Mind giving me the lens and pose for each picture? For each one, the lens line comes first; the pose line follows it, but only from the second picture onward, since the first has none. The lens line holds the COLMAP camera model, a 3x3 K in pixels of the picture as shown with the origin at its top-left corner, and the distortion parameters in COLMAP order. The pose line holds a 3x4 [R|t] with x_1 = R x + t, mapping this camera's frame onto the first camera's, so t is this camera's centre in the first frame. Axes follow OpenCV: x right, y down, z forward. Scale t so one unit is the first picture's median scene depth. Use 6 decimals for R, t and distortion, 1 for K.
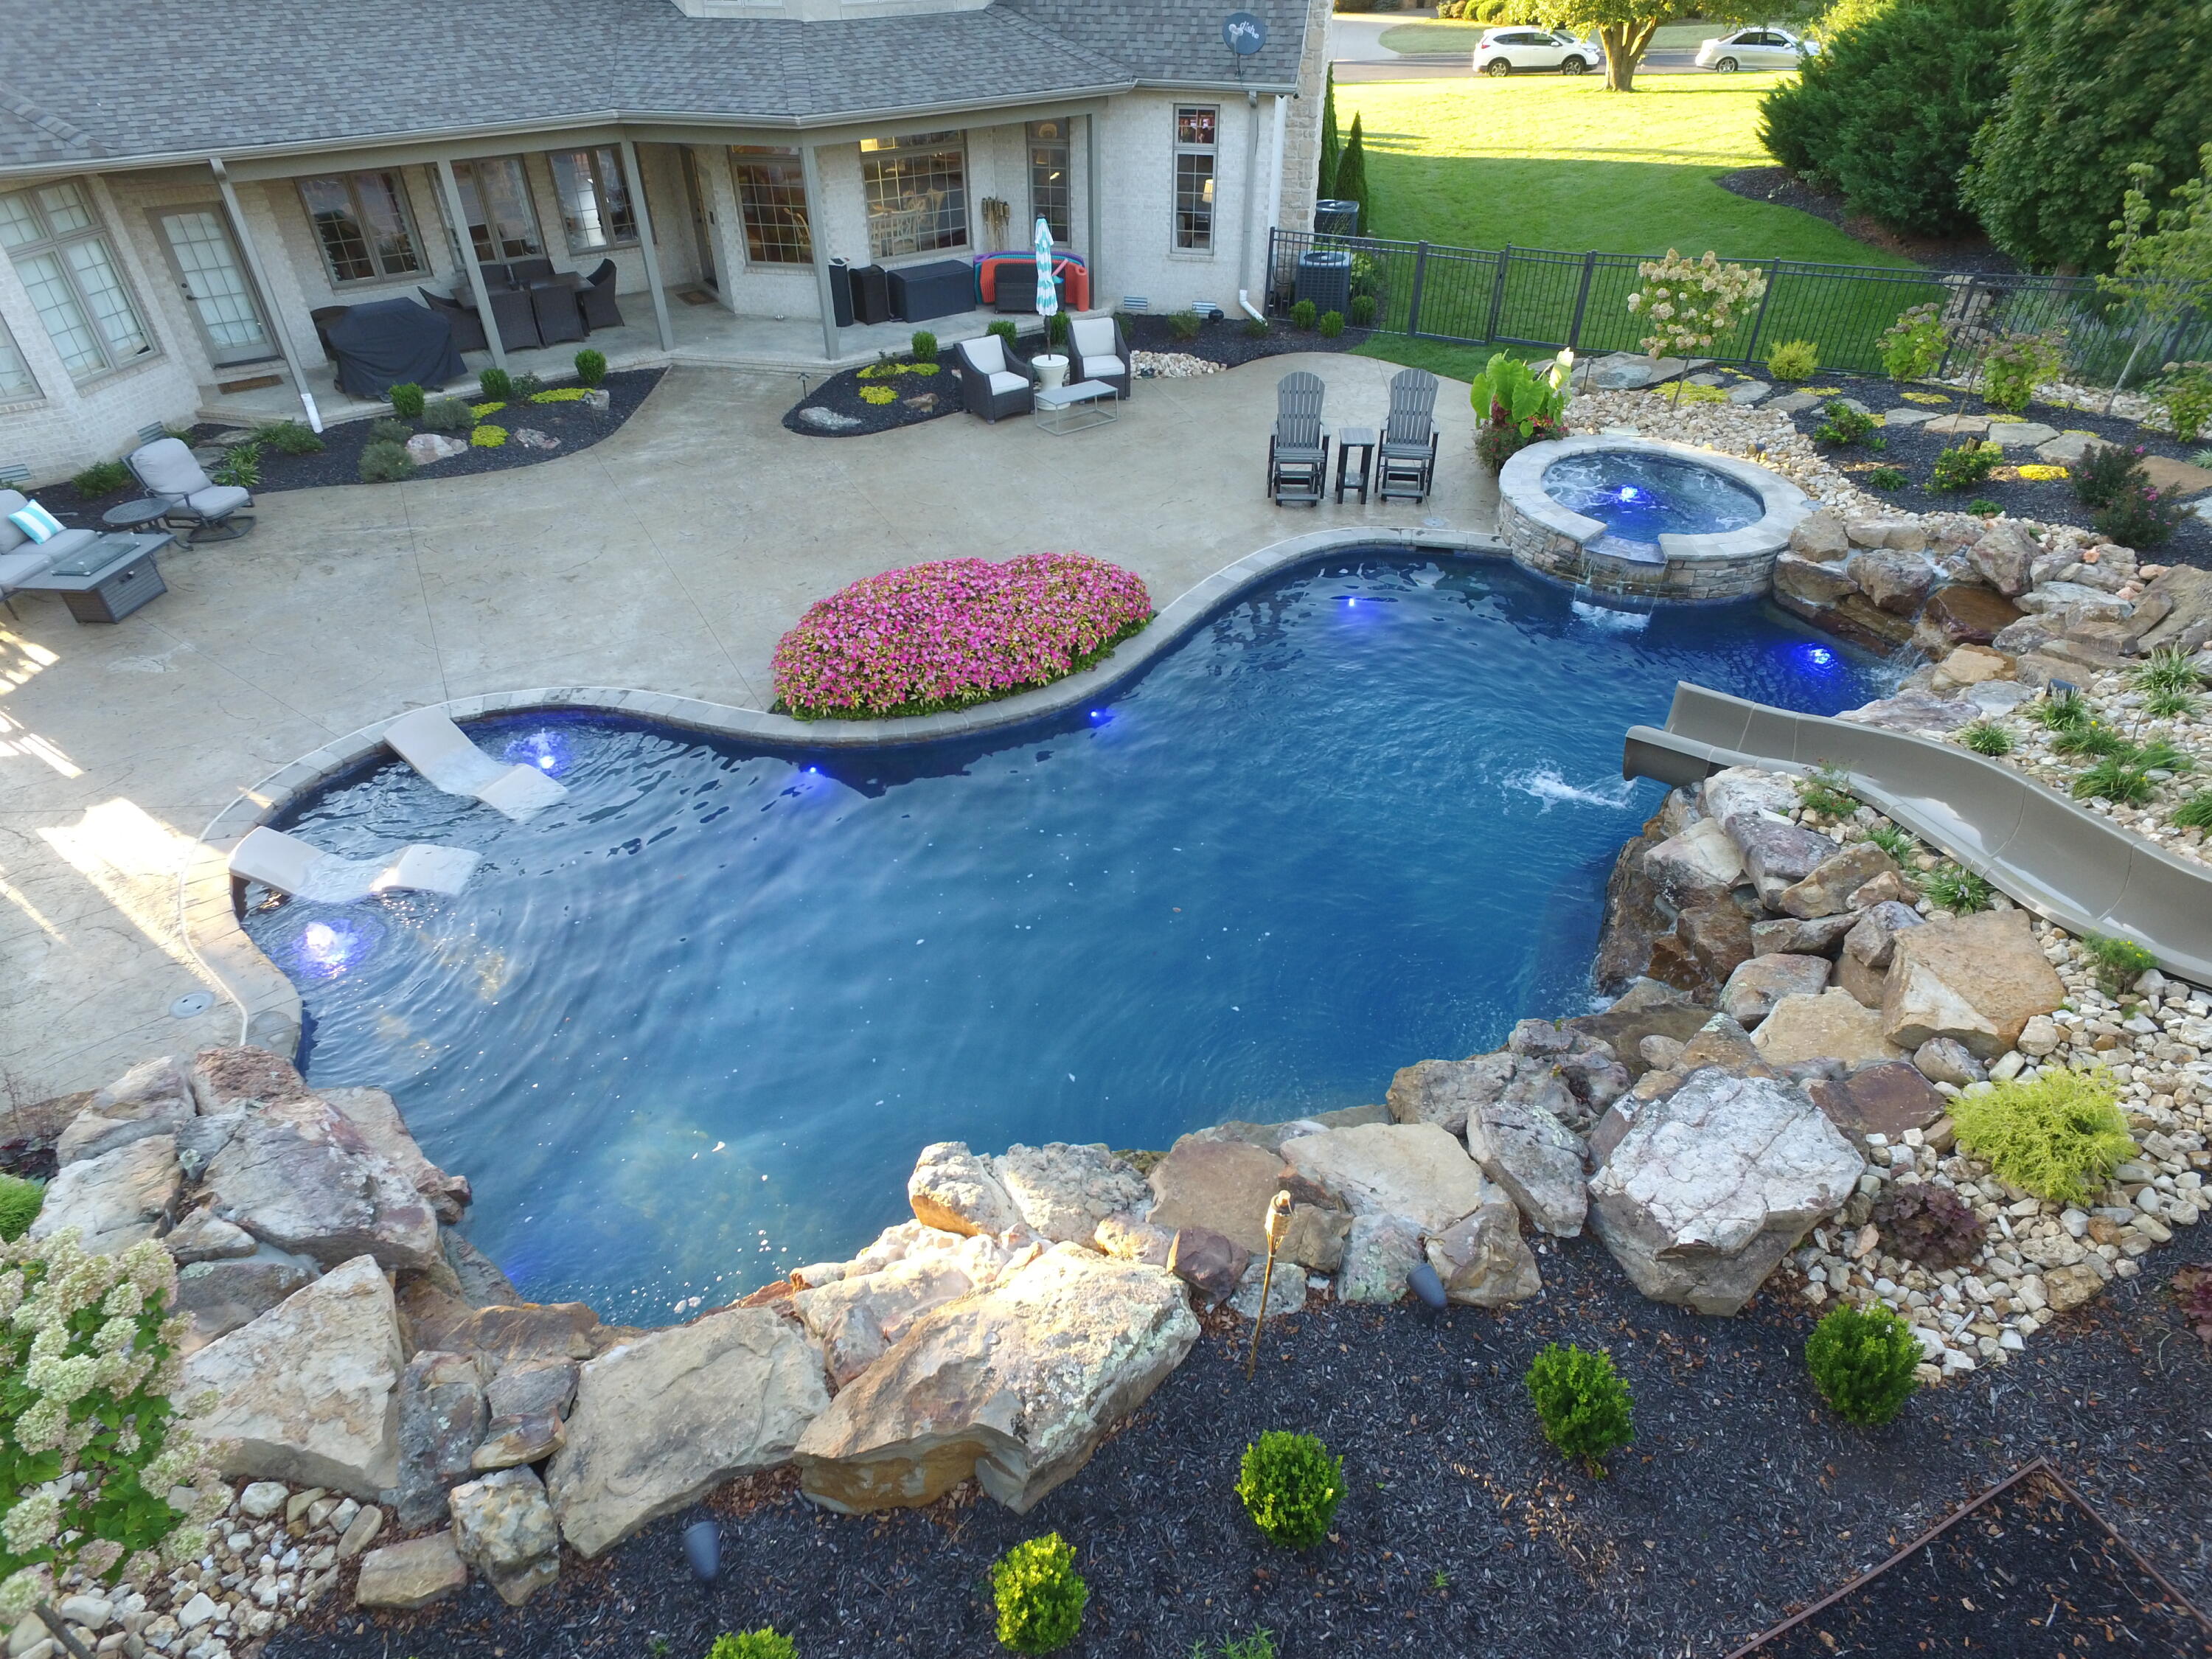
lens RADIAL K [[1290.1, 0, 1108.3], [0, 1290.1, 823.5], [0, 0, 1]] dist [-0.008926, 0.013566]
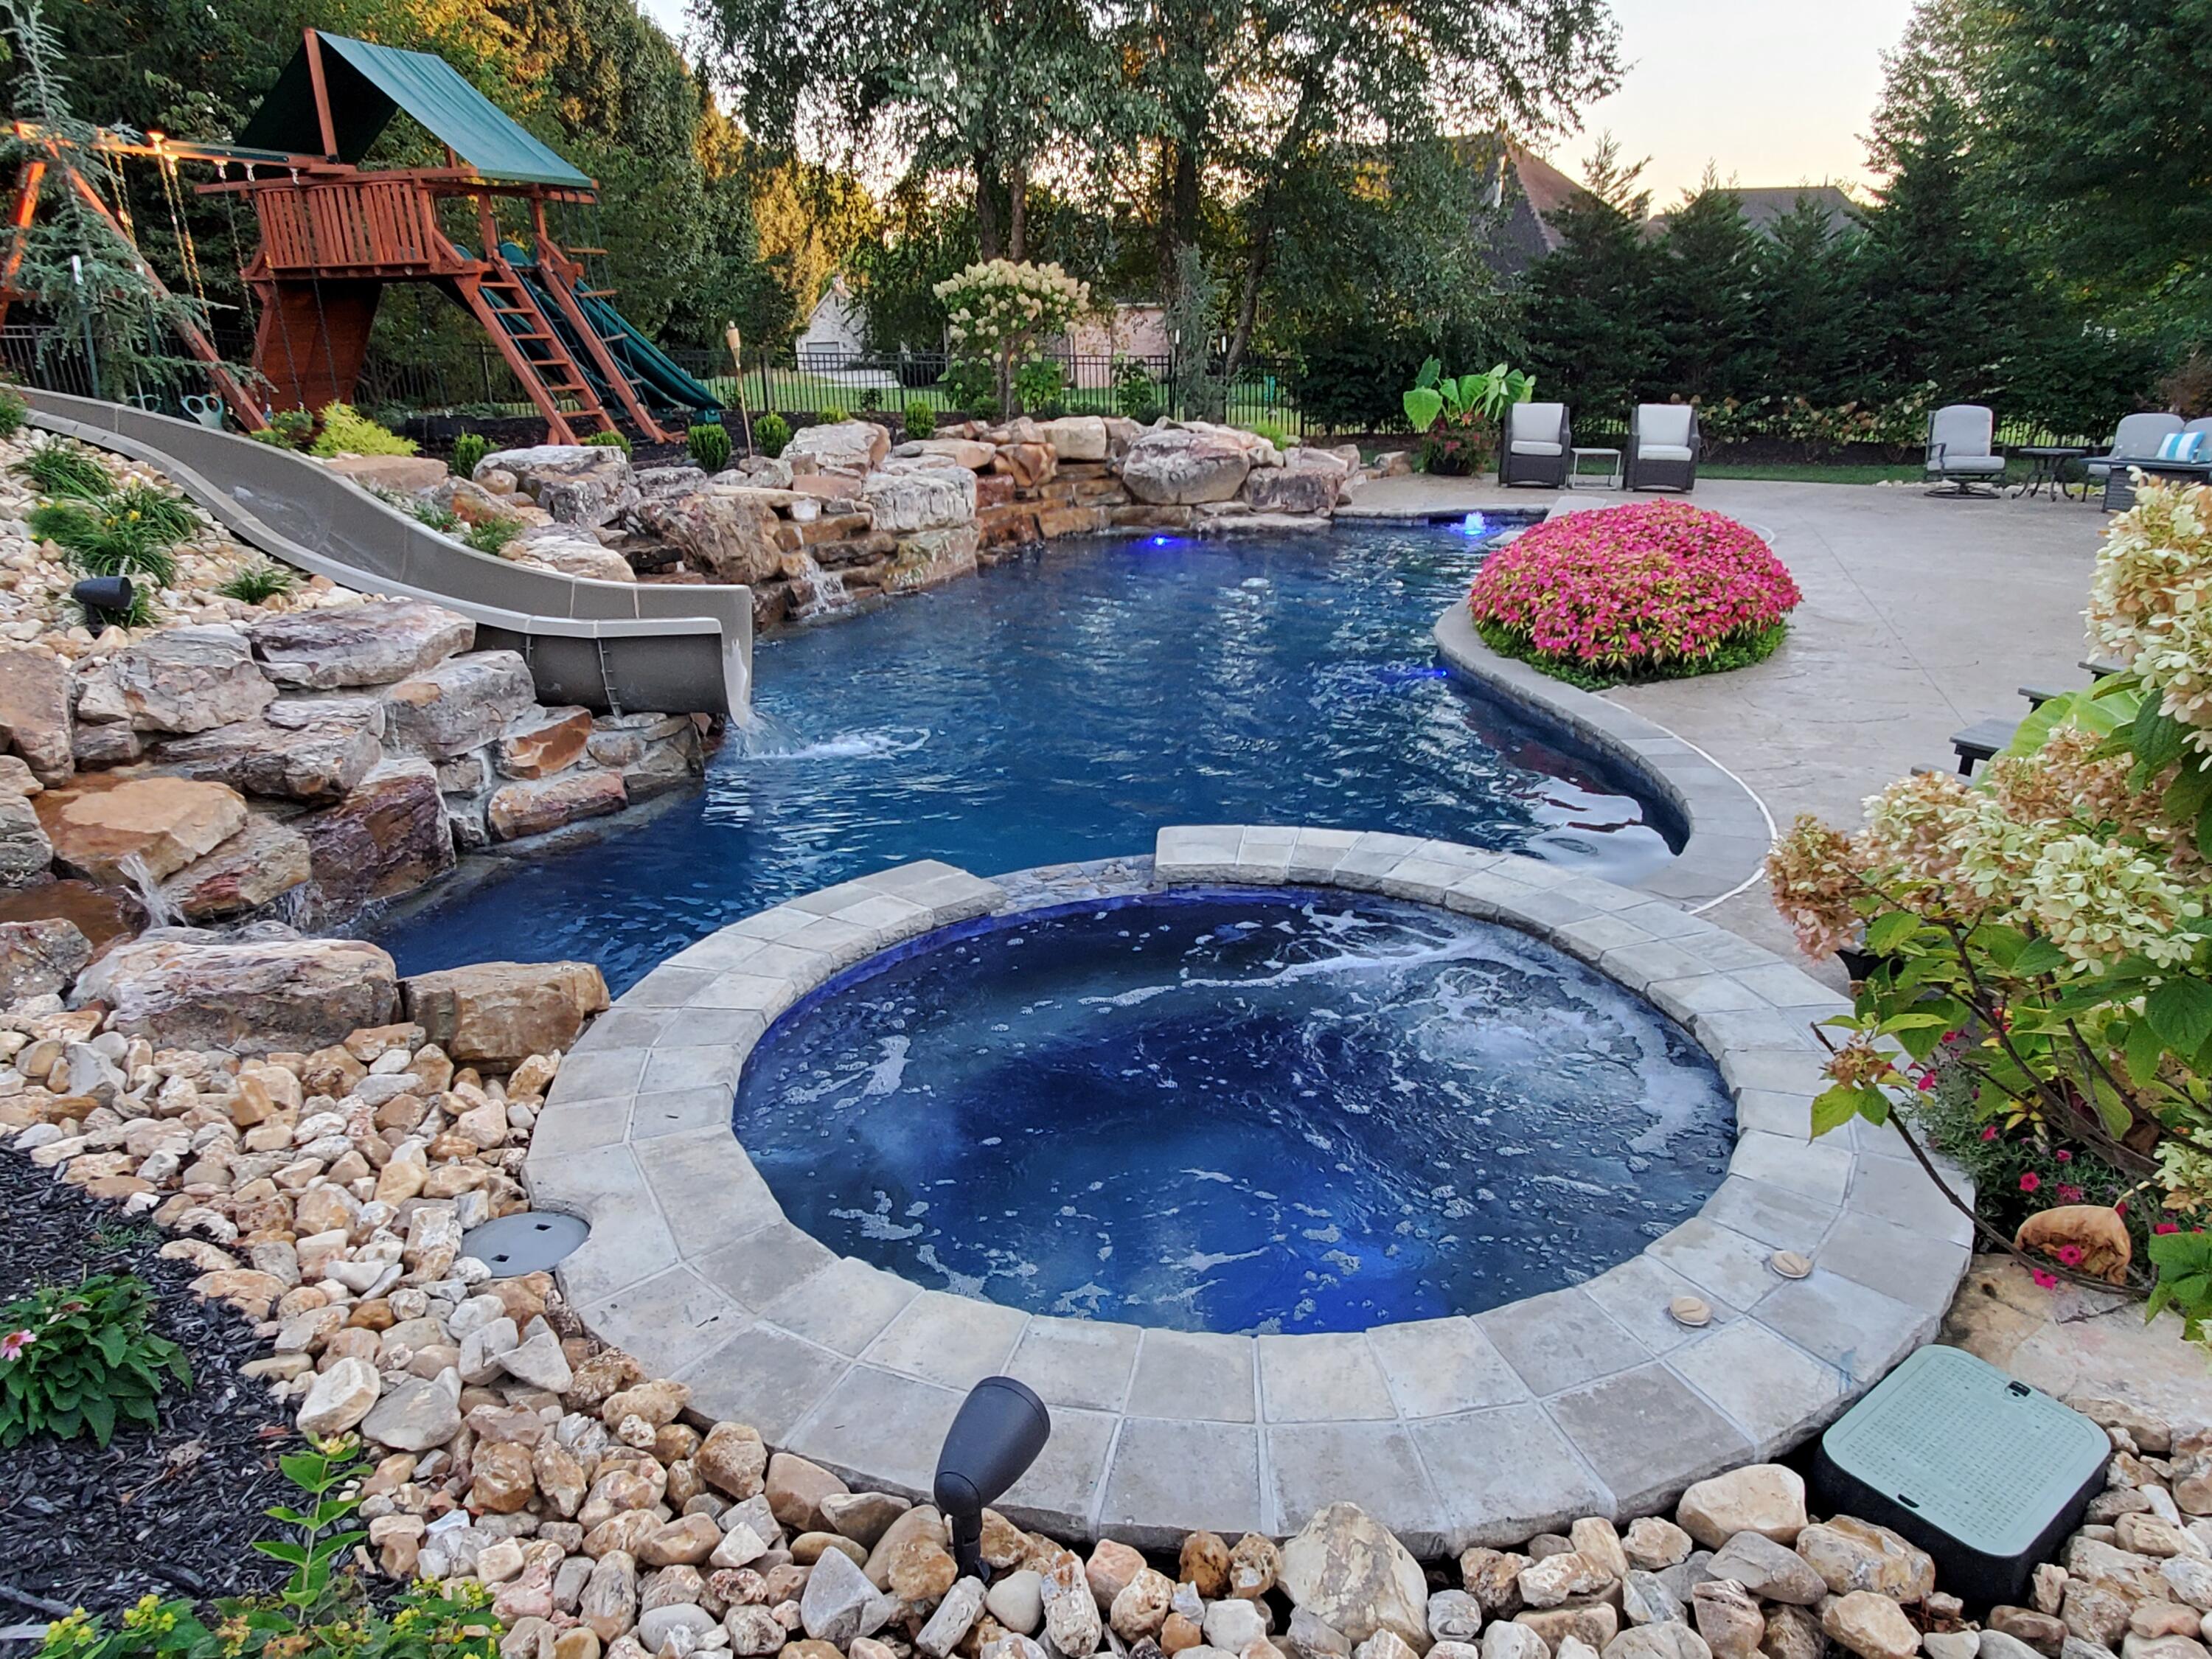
lens RADIAL K [[1494.7, 0, 1104.2], [0, 1494.7, 870.8], [0, 0, 1]] dist [0.002039, -0.000560]
pose [[-0.709485, 0.271885, -0.650161, 0.621234], [-0.401846, 0.601809, 0.690178, -0.467658], [0.578922, 0.750936, -0.317718, 1.091661]]
